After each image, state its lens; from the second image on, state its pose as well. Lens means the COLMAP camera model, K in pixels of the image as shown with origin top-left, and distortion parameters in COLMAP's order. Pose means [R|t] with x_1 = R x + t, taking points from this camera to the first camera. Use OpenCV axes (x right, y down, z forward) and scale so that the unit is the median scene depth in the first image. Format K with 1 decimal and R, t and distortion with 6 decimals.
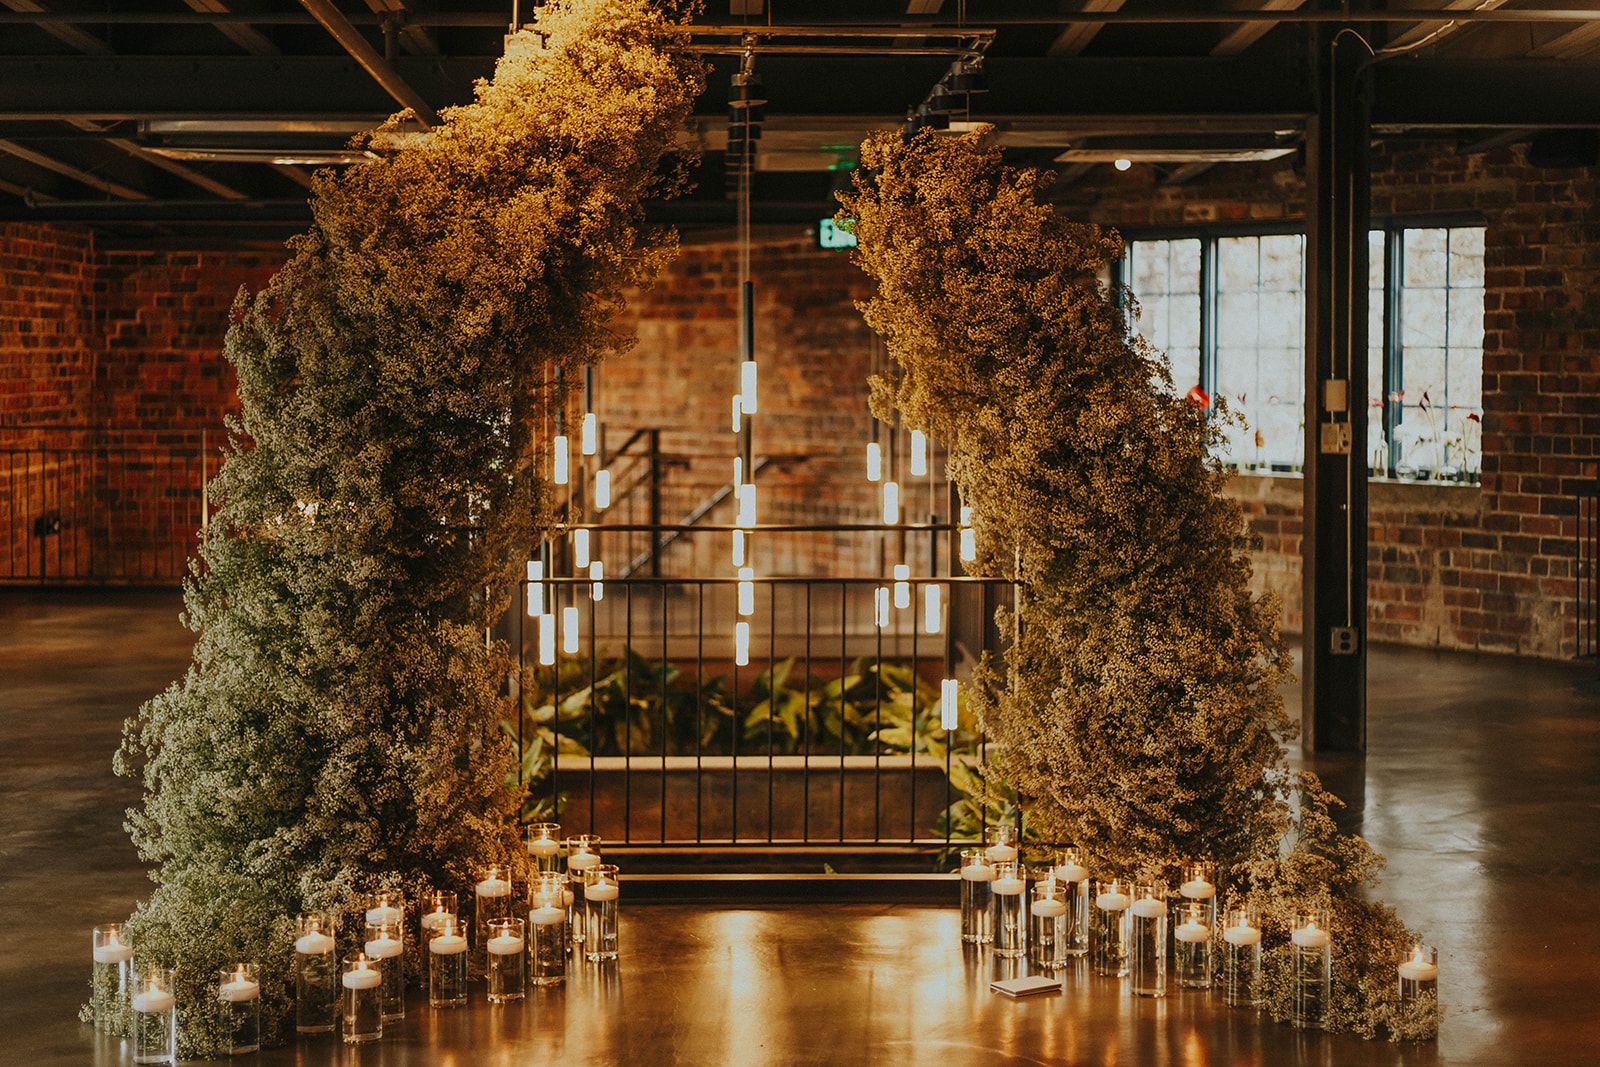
lens RADIAL K [[2199.4, 0, 775.0], [0, 2199.4, 451.2], [0, 0, 1]] dist [0.012547, -0.070882]
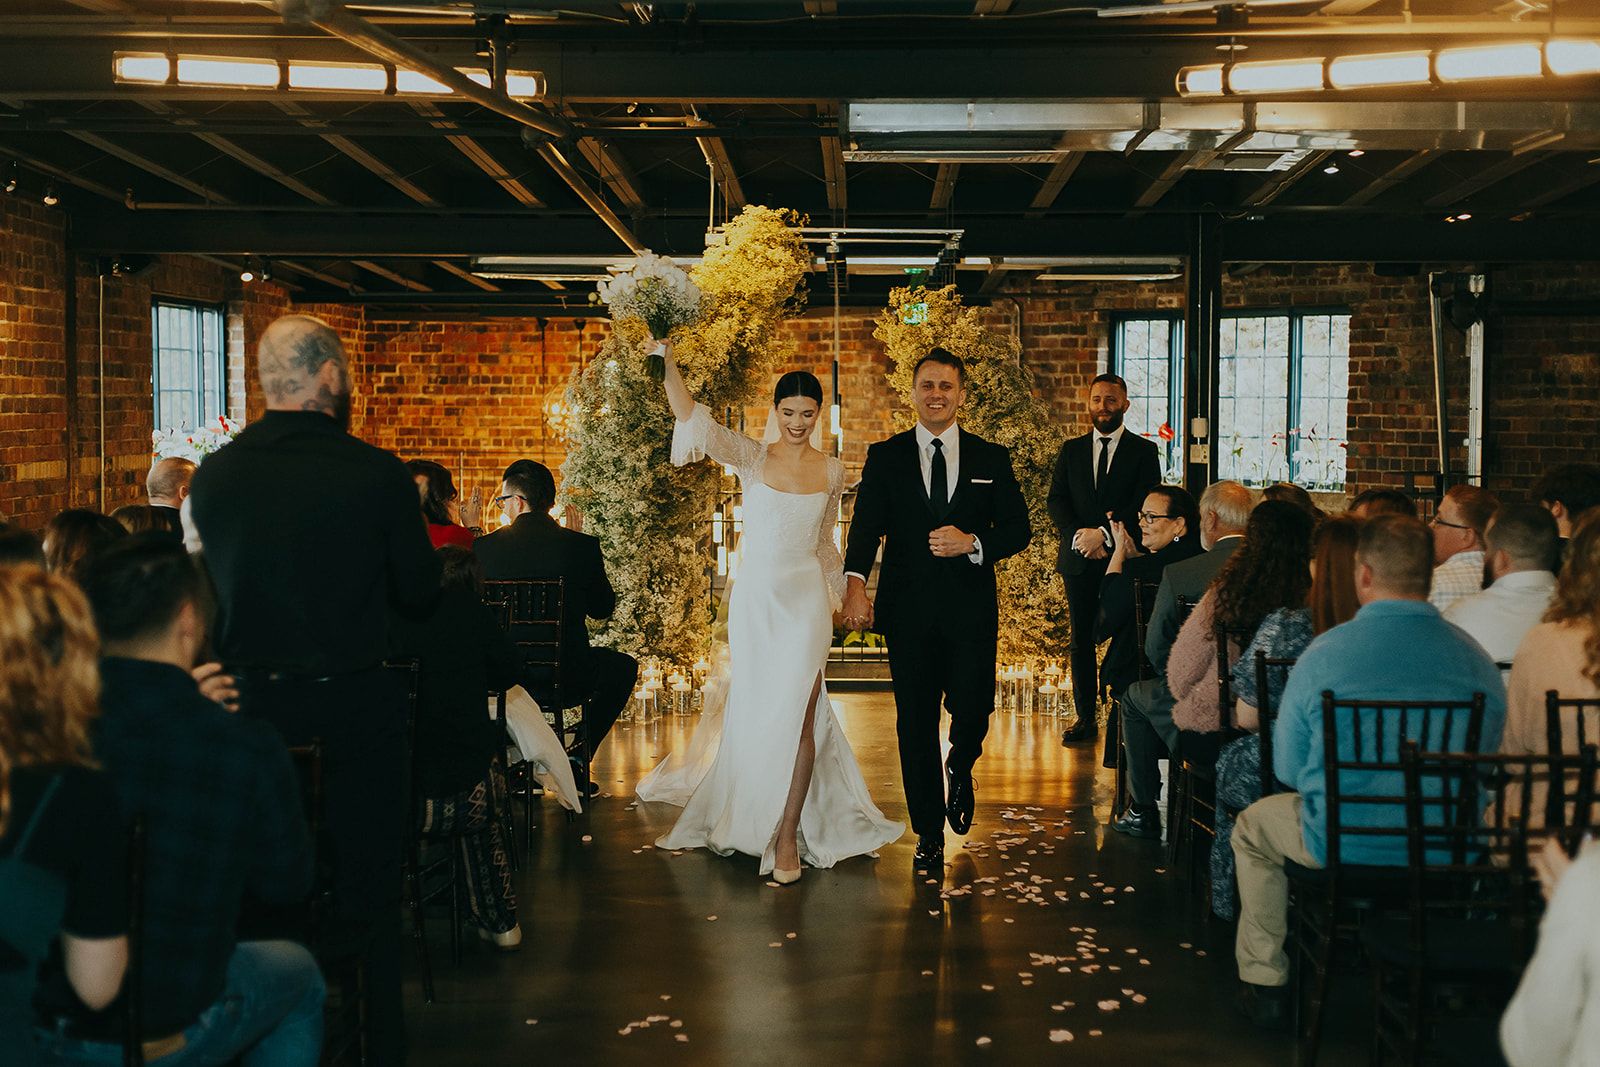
lens RADIAL K [[1825.8, 0, 800.0], [0, 1825.8, 533.5], [0, 0, 1]] dist [0.001869, 0.008758]
pose [[0.998933, 0.007190, -0.045629, 0.035431], [-0.005858, 0.999555, 0.029240, 0.026106], [0.045819, -0.028941, 0.998530, -0.629453]]
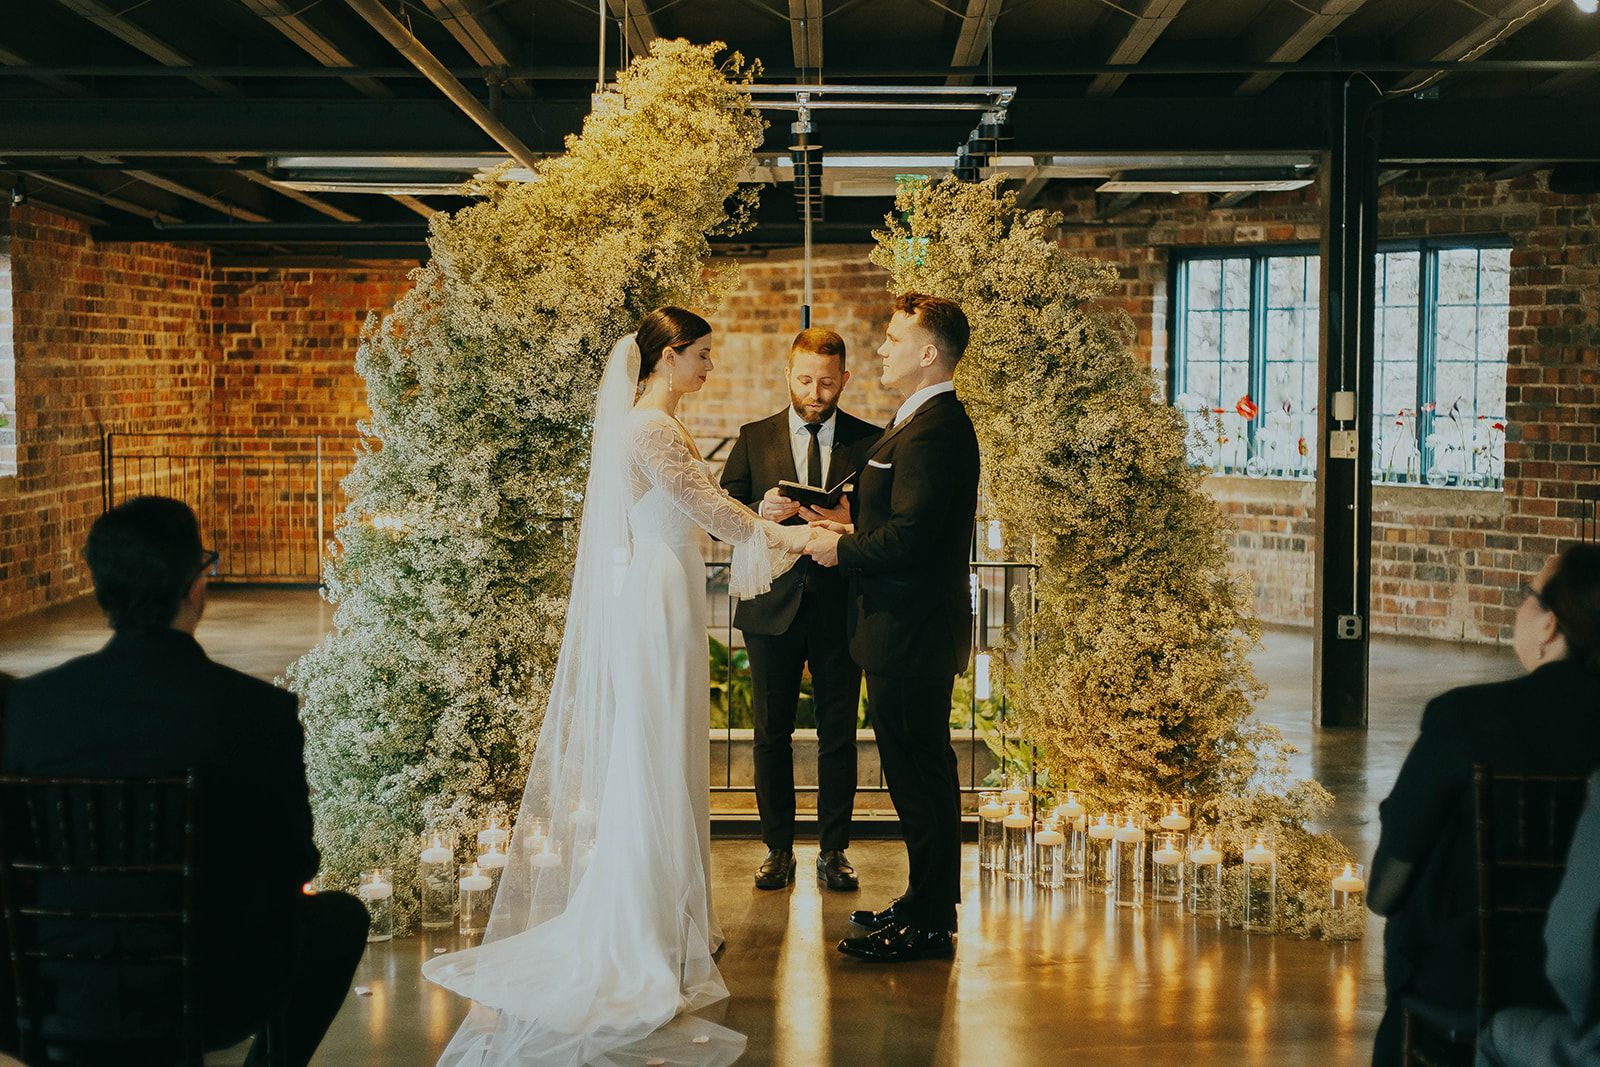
lens RADIAL K [[2138.1, 0, 801.8], [0, 2138.1, 548.6], [0, 0, 1]] dist [0.014935, -0.093212]
pose [[0.999585, 0.003136, -0.028635, 0.022401], [-0.001952, 0.999146, 0.041267, 0.004258], [0.028740, -0.041194, 0.998738, -0.145074]]
